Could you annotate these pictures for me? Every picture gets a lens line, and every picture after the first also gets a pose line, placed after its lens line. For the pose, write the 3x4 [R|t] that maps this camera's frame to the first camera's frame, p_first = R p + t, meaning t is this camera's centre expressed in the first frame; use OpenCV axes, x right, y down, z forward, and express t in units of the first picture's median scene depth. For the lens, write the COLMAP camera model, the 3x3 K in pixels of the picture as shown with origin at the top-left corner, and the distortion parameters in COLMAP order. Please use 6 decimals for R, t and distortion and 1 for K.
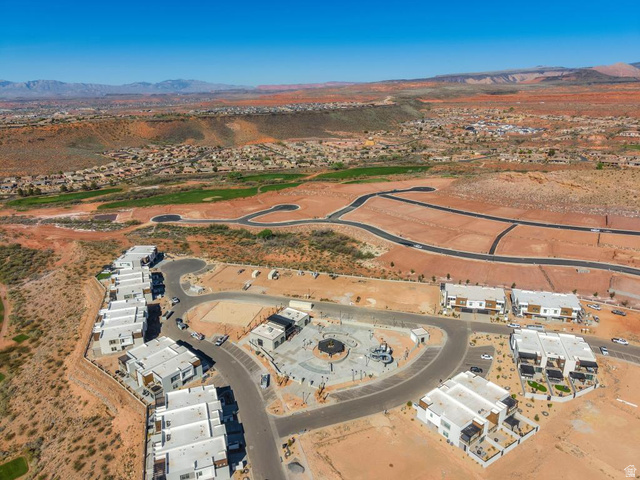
lens RADIAL K [[426.8, 0, 319.3], [0, 426.8, 242.2], [0, 0, 1]] dist [0.040067, -0.044869]
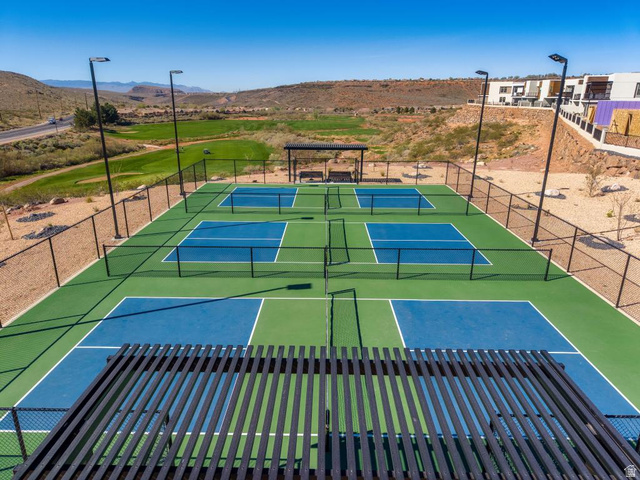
lens RADIAL K [[426.8, 0, 319.9], [0, 426.8, 242.8], [0, 0, 1]] dist [0.040067, -0.044869]
pose [[0.727821, 0.235730, -0.643978, -0.029099], [-0.239234, 0.967346, 0.083719, 0.121765], [0.642685, 0.093129, 0.760450, 0.035648]]
